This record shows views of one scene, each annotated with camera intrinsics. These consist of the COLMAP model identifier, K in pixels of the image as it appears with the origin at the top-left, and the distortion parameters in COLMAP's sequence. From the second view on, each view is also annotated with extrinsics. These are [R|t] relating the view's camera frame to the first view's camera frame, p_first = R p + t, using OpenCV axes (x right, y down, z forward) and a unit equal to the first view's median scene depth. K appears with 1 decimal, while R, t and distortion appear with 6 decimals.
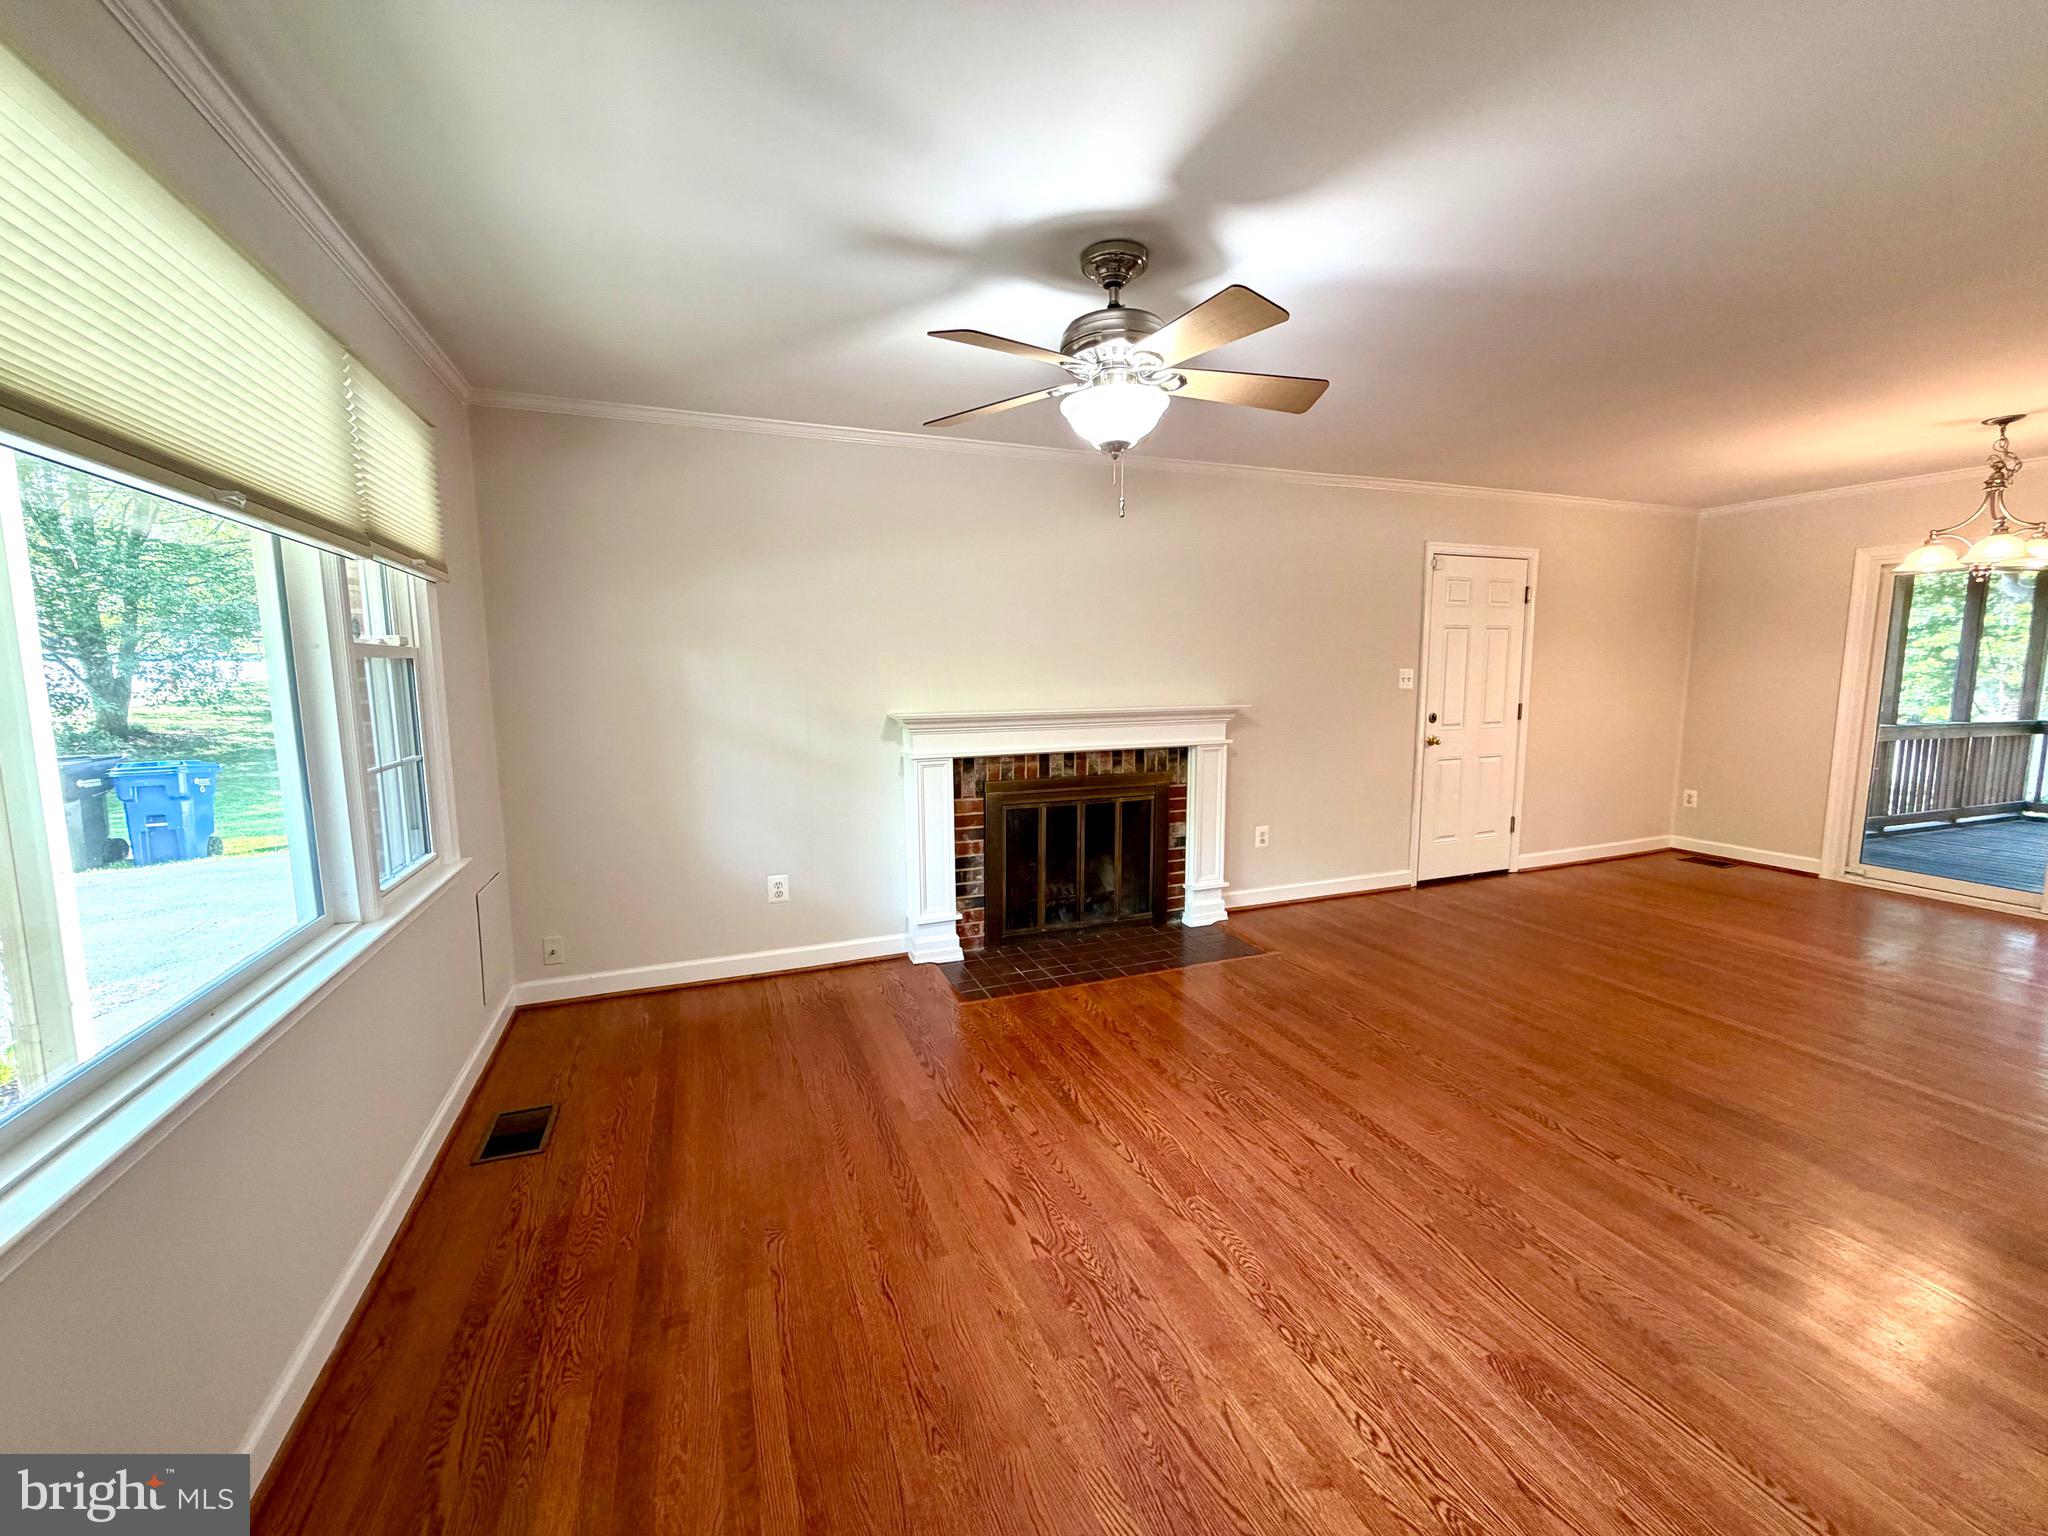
lens RADIAL K [[815.5, 0, 1021.0], [0, 815.5, 767.7], [0, 0, 1]] dist [-0.001616, 0.000312]
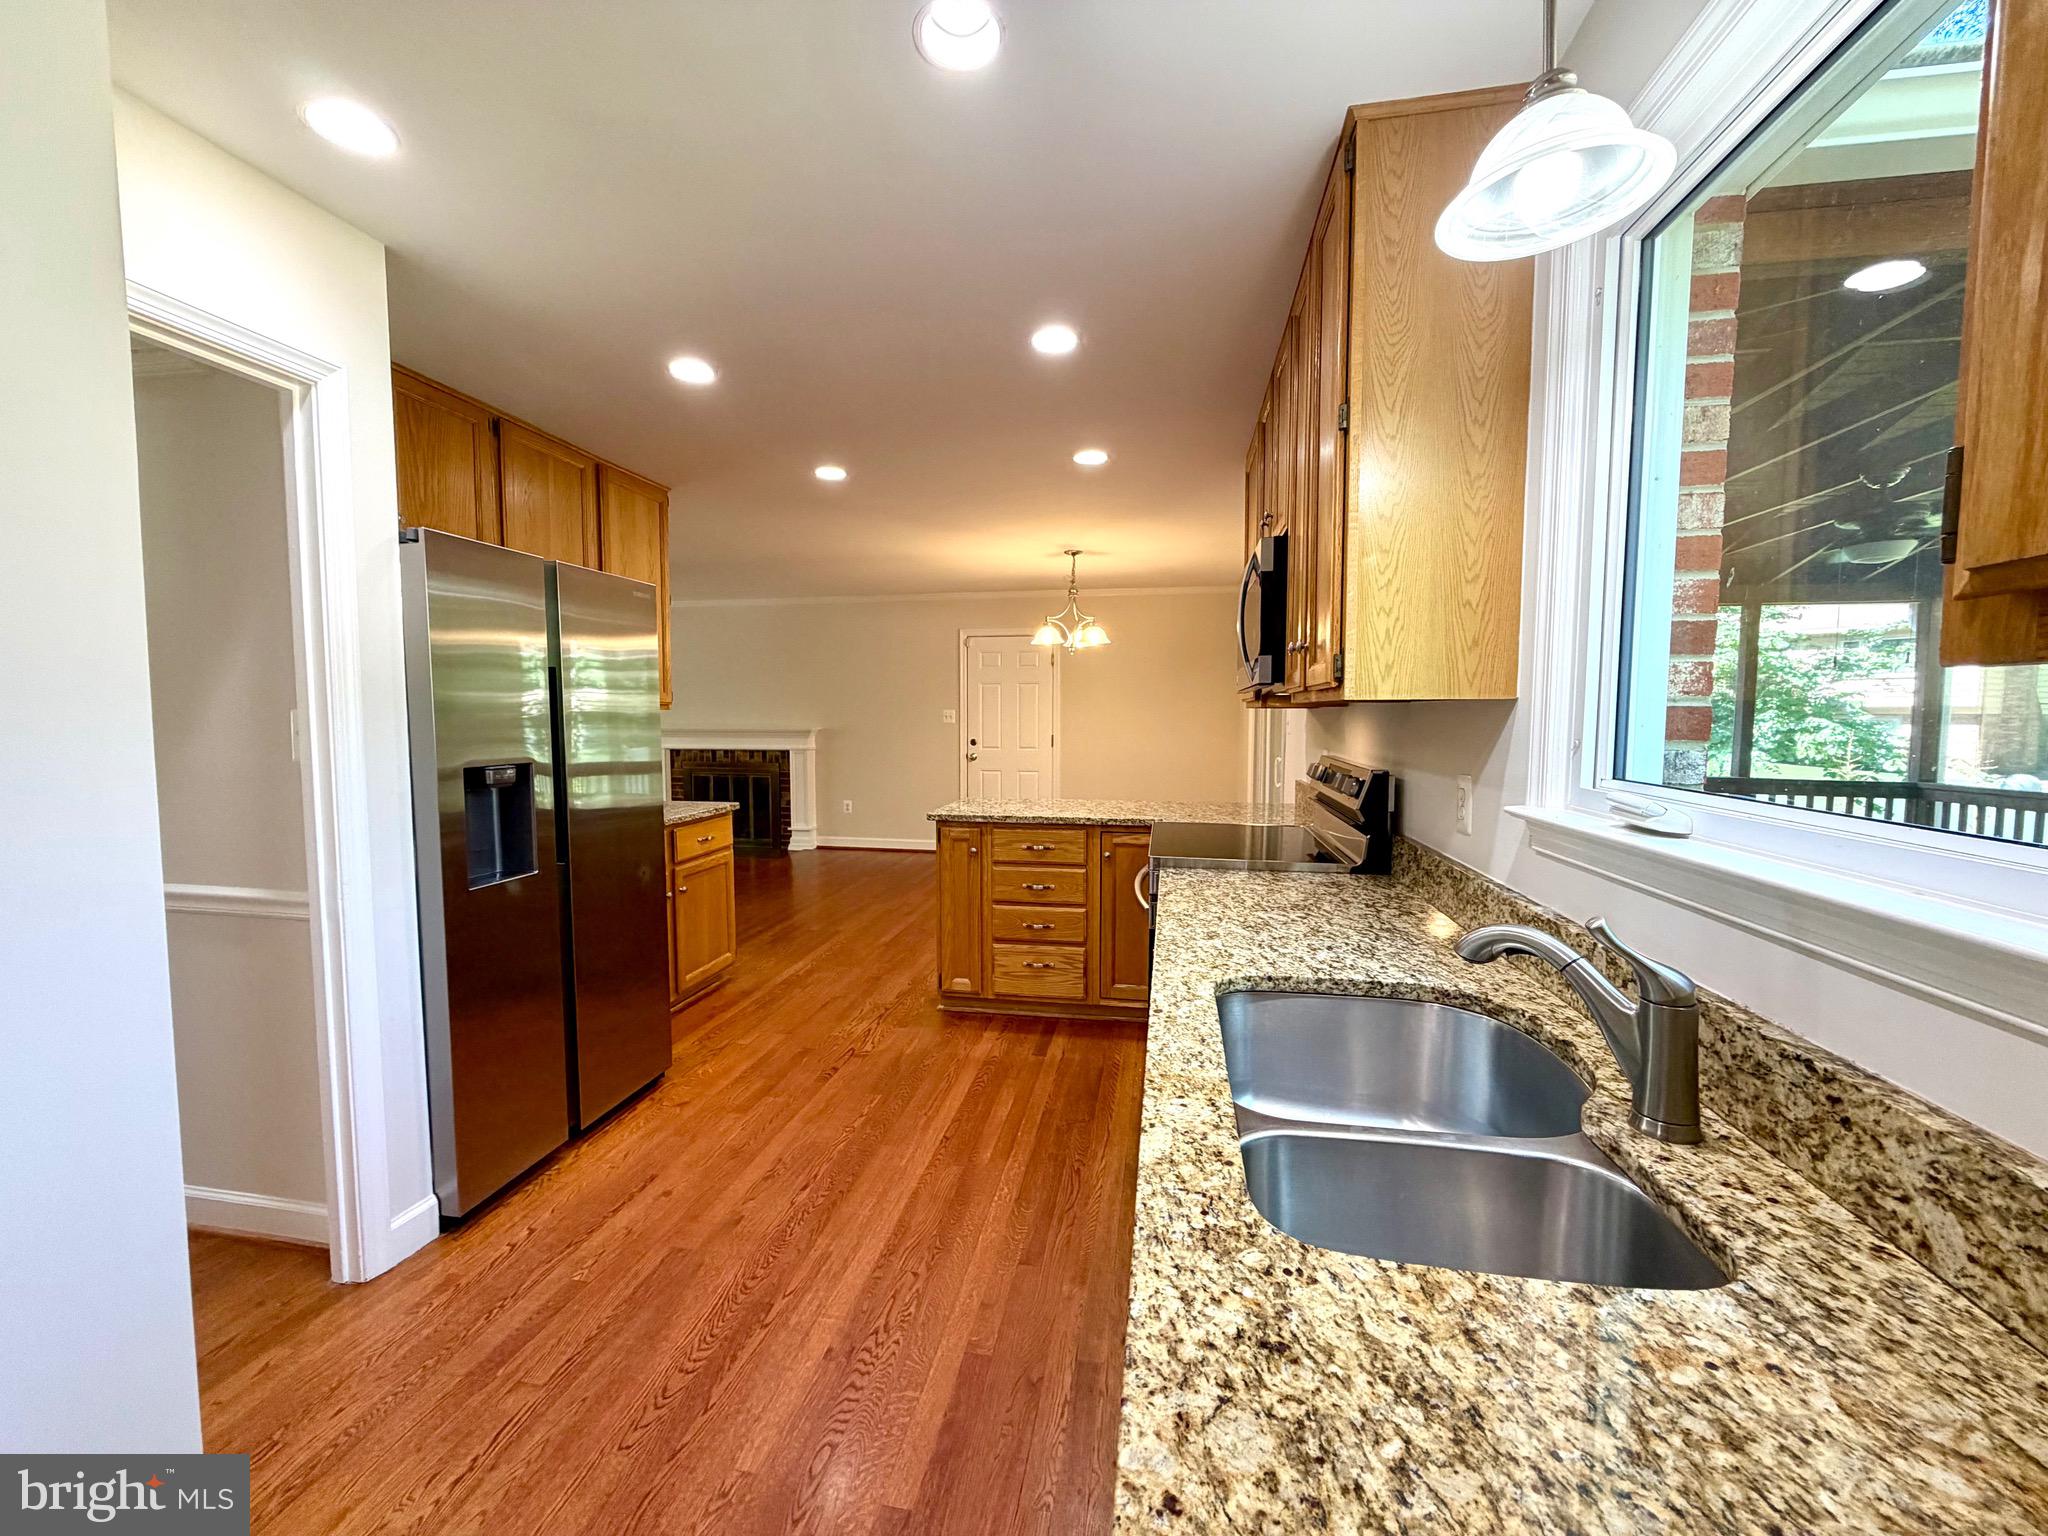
lens RADIAL K [[815.5, 0, 1024.5], [0, 815.5, 769.6], [0, 0, 1]] dist [-0.001616, 0.000312]
pose [[0.854514, 0.045328, -0.517446, 1.655632], [-0.072327, 0.996864, -0.032116, 0.039196], [0.514367, 0.064868, 0.855113, -0.301531]]
